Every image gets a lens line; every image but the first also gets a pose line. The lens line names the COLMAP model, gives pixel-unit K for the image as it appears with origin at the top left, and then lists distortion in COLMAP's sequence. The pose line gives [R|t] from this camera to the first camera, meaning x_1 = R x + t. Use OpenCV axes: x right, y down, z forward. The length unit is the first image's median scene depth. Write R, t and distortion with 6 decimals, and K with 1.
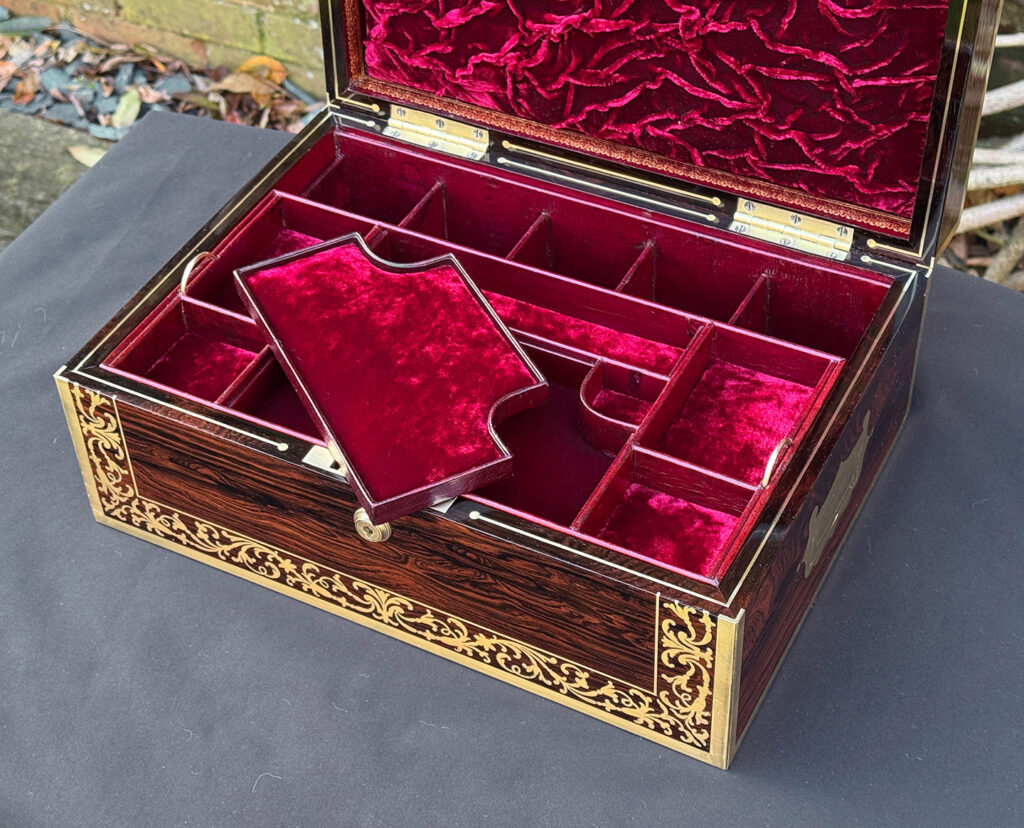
lens RADIAL K [[1859.8, 0, 479.0], [0, 1859.8, 403.0], [0, 0, 1]] dist [0.128731, 0.000000]
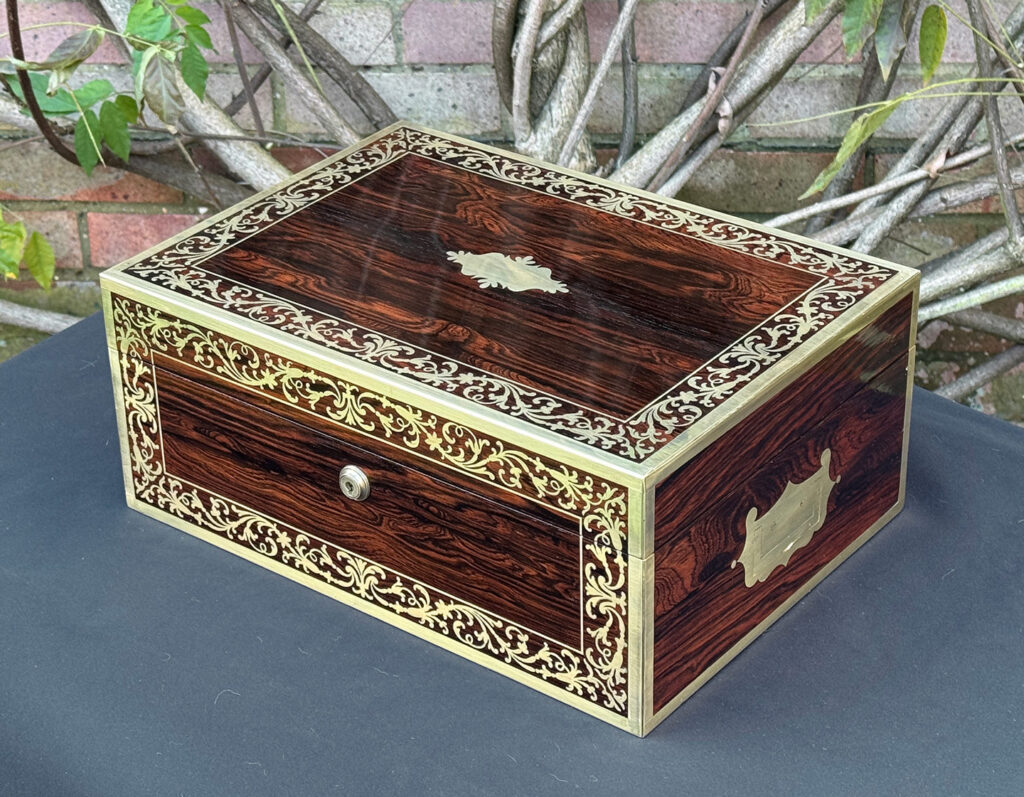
lens RADIAL K [[2406.5, 0, 445.3], [0, 2406.5, 366.7], [0, 0, 1]] dist [0.121312, 0.000000]
pose [[0.982346, 0.102463, -0.156520, 0.203421], [-0.136883, 0.963979, -0.228053, 0.303504], [0.127515, 0.245452, 0.960986, -0.371525]]
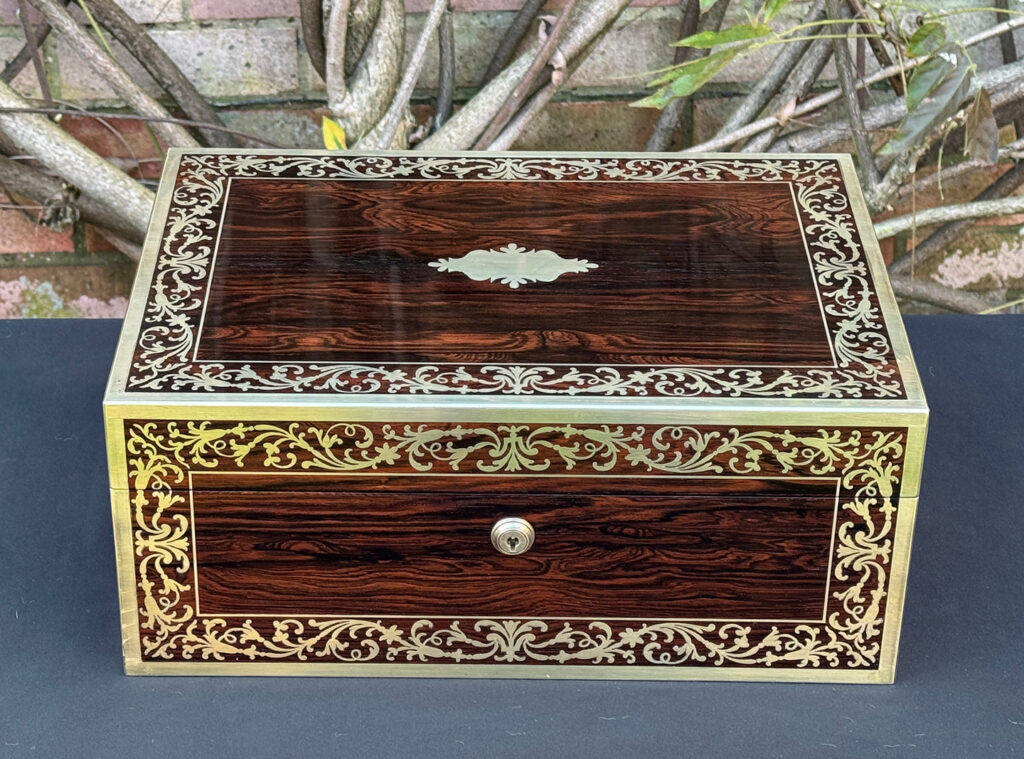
lens RADIAL K [[2378.2, 0, 477.5], [0, 2378.2, 389.0], [0, 0, 1]] dist [0.121600, 0.000000]
pose [[0.881243, -0.196207, 0.430016, -0.562377], [0.285522, 0.946001, -0.153489, 0.169116], [-0.376680, 0.258040, 0.889678, -0.107504]]
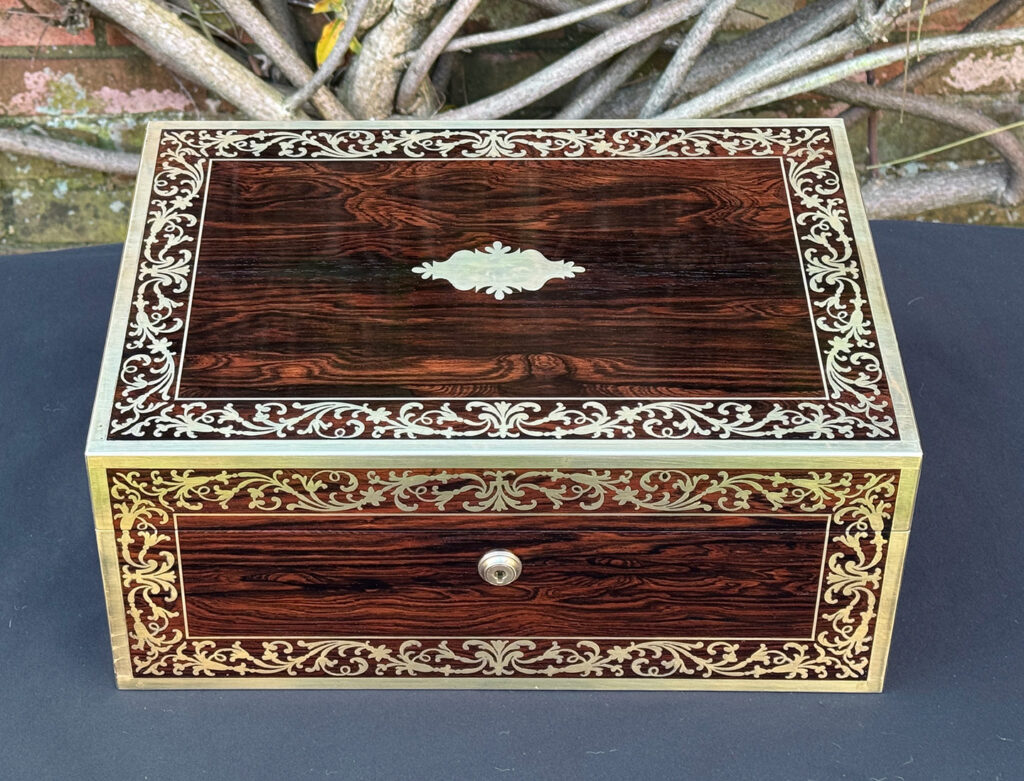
lens RADIAL K [[2280.1, 0, 426.7], [0, 2280.1, 321.2], [0, 0, 1]] dist [0.122200, 0.000000]
pose [[0.886815, -0.260226, 0.381893, -0.485194], [0.294395, 0.955121, -0.032801, -0.027610], [-0.356218, 0.141516, 0.923624, -0.091865]]
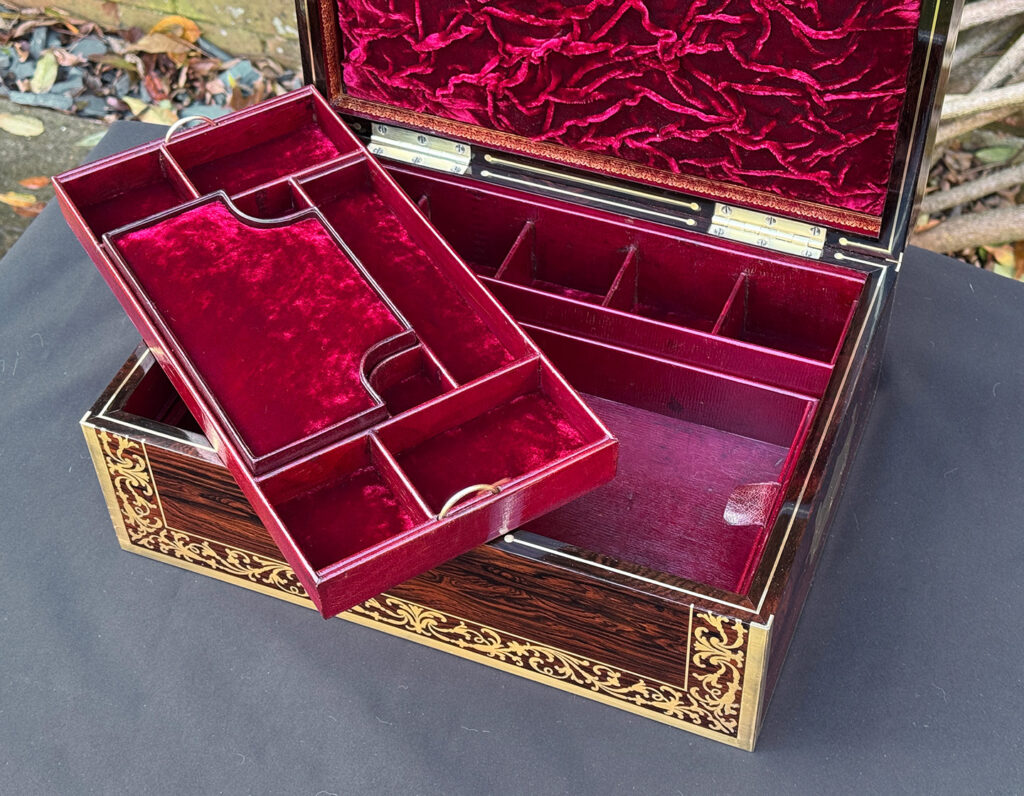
lens RADIAL K [[1735.1, 0, 526.1], [0, 1735.1, 380.3], [0, 0, 1]] dist [0.133063, 0.000000]
pose [[0.993324, -0.067248, 0.093726, -0.072949], [0.061870, 0.996330, 0.059152, -0.079936], [-0.097360, -0.052958, 0.993839, 0.022247]]
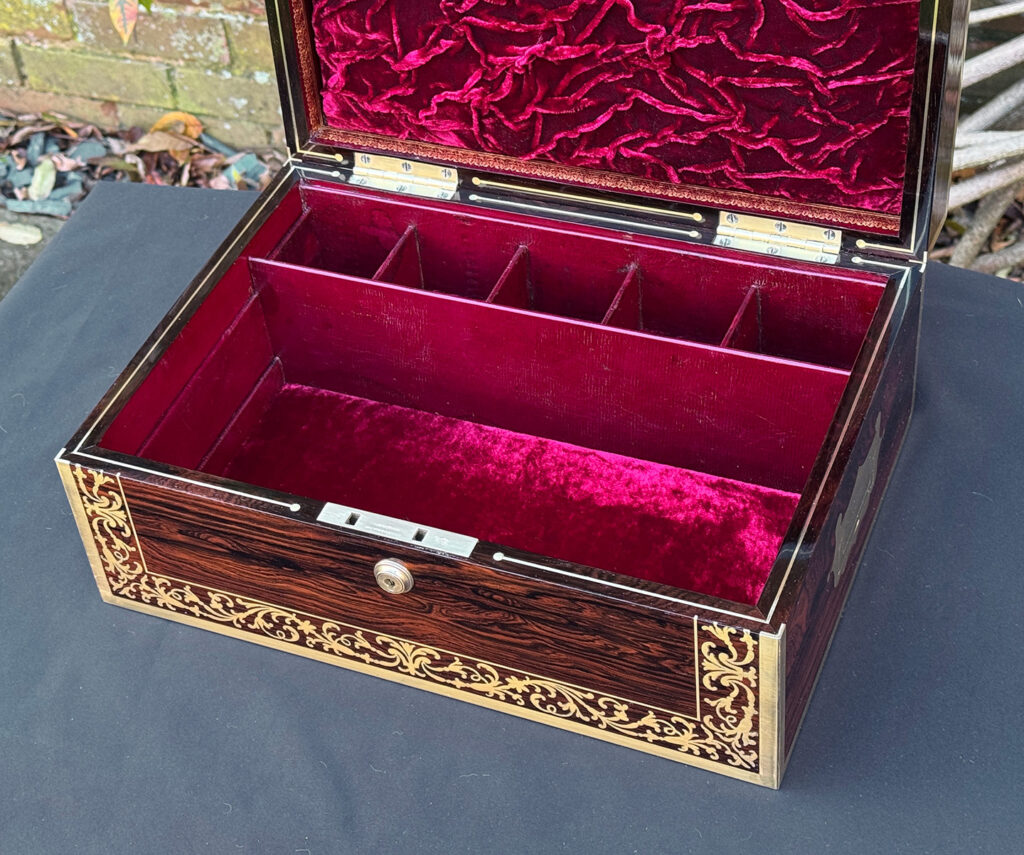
lens RADIAL K [[1953.6, 0, 402.1], [0, 1953.6, 406.3], [0, 0, 1]] dist [0.136487, 0.000000]
pose [[0.995016, -0.099694, 0.002265, -0.044068], [0.099719, 0.994806, -0.020407, -0.002871], [-0.000219, 0.020531, 0.999789, -0.038688]]
